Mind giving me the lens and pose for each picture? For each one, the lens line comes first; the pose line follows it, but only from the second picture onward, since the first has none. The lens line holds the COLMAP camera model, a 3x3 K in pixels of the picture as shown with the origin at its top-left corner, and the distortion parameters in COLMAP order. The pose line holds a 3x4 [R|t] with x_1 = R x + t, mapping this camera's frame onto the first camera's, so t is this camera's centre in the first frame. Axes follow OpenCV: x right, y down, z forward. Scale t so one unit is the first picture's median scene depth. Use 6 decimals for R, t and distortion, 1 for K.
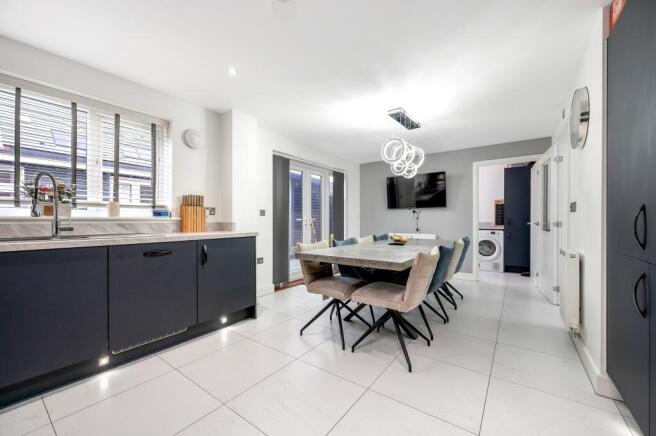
lens RADIAL K [[259.8, 0, 327.7], [0, 259.8, 220.1], [0, 0, 1]] dist [-0.001026, -0.000437]
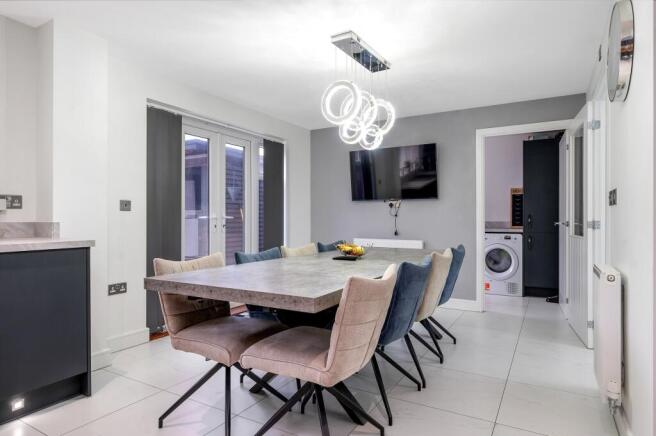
lens RADIAL K [[384.7, 0, 328.4], [0, 384.7, 215.5], [0, 0, 1]] dist [-0.003087, 0.001790]
pose [[0.994328, 0.001589, 0.106349, 0.130621], [-0.000848, 0.999975, -0.007011, -0.000221], [-0.106357, 0.006881, 0.994304, 0.119941]]
